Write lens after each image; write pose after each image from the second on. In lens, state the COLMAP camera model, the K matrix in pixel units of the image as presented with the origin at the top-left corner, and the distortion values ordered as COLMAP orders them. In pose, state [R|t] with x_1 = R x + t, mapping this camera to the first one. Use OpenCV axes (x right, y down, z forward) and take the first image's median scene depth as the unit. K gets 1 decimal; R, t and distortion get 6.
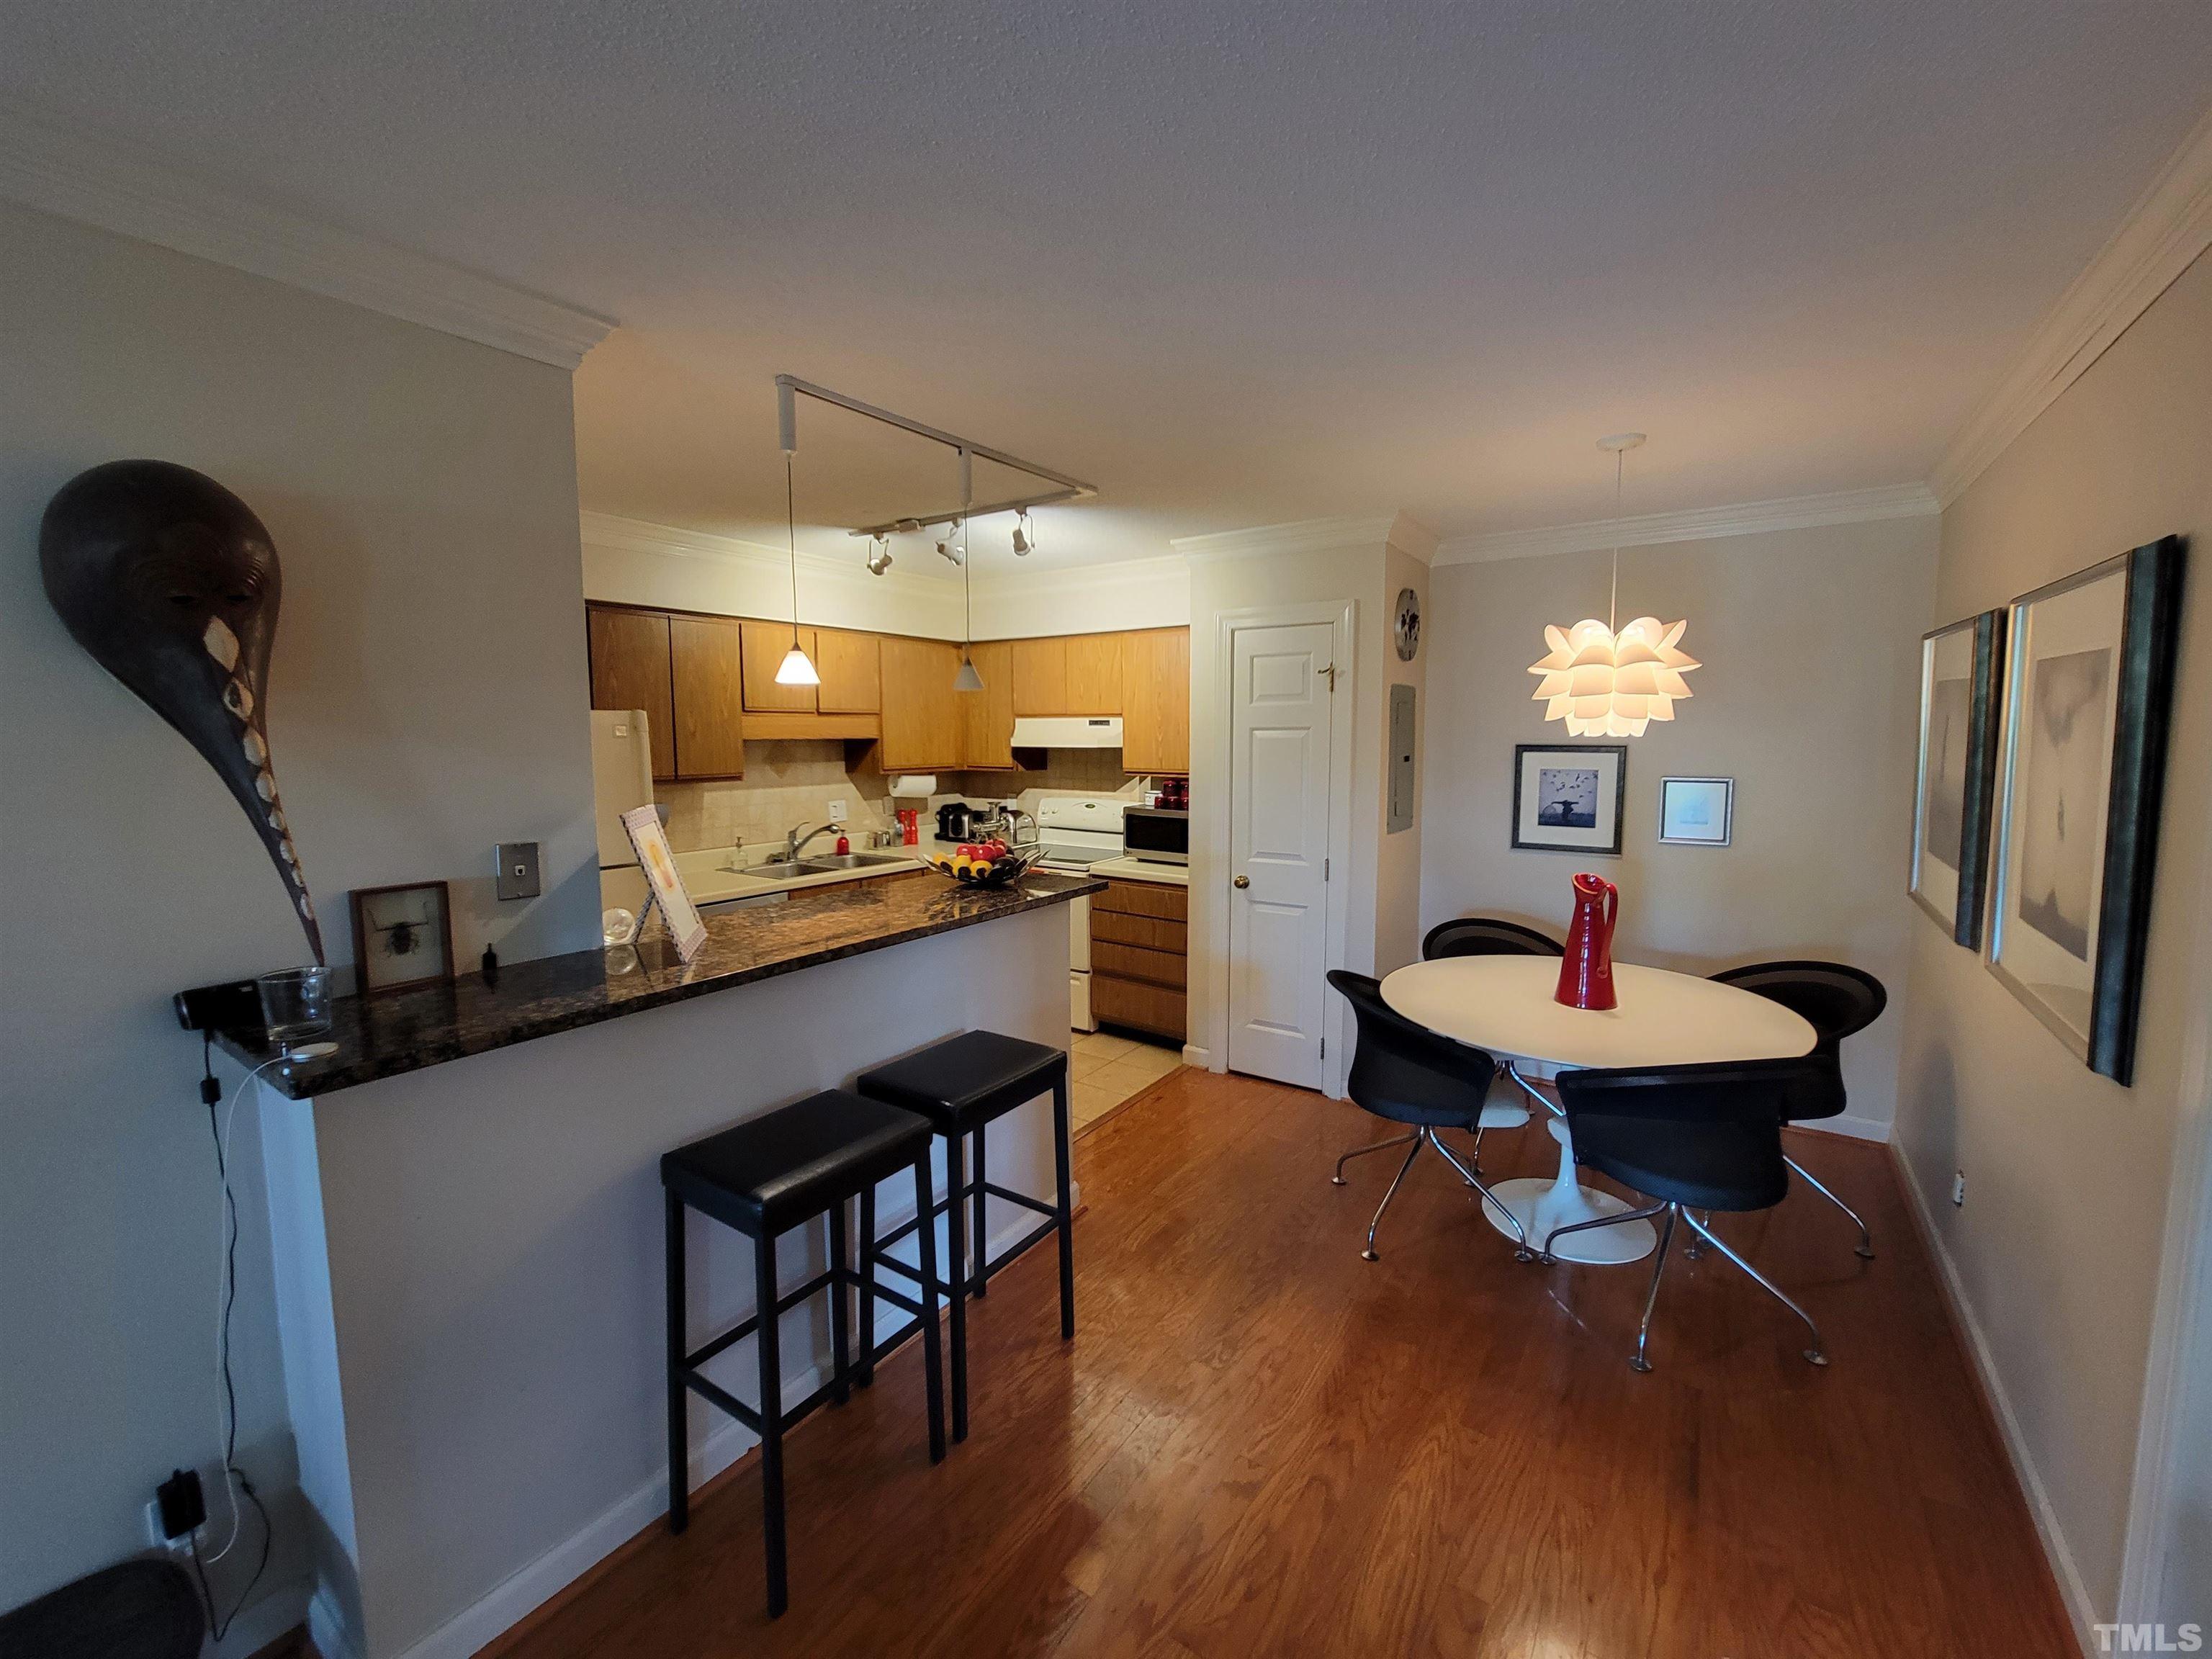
lens RADIAL K [[901.8, 0, 1108.2], [0, 901.8, 819.0], [0, 0, 1]] dist [-0.007196, -0.000319]
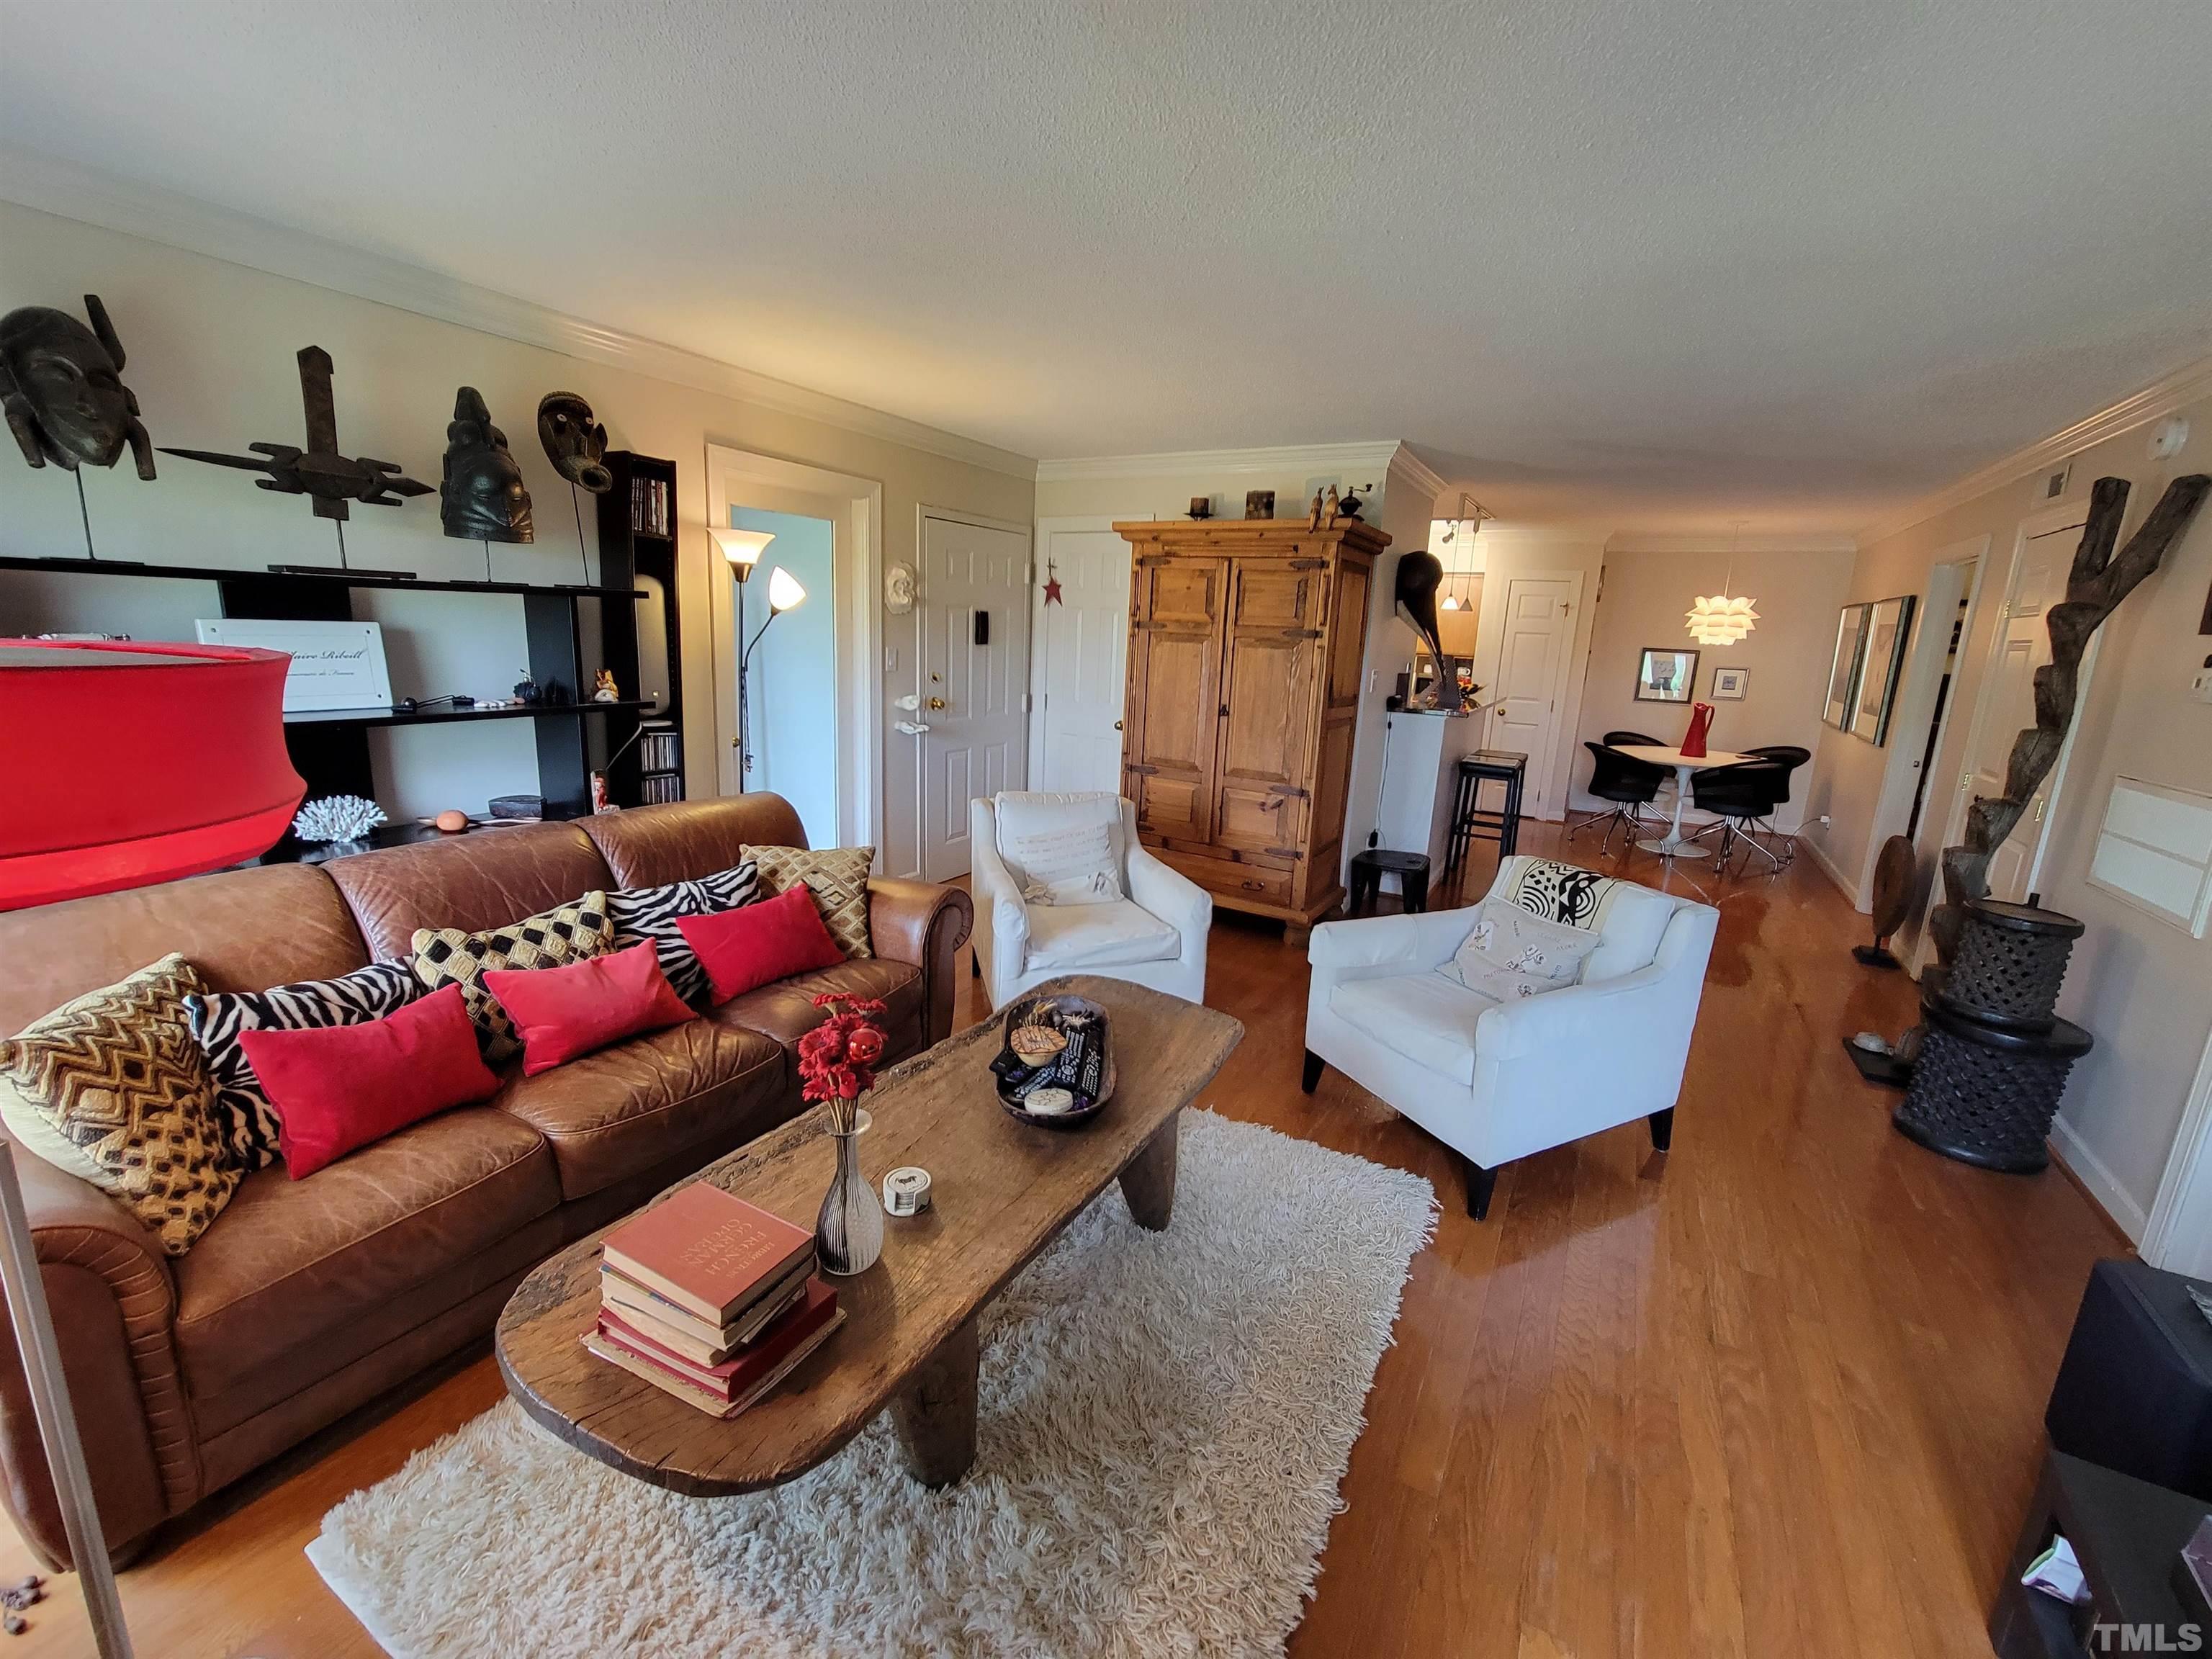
lens RADIAL K [[902.1, 0, 1107.6], [0, 902.1, 817.9], [0, 0, 1]] dist [-0.000355, -0.014798]
pose [[0.996645, 0.031144, 0.075683, -0.718698], [-0.039742, 0.992582, 0.114894, 0.091372], [-0.071544, -0.117516, 0.990491, -0.767798]]
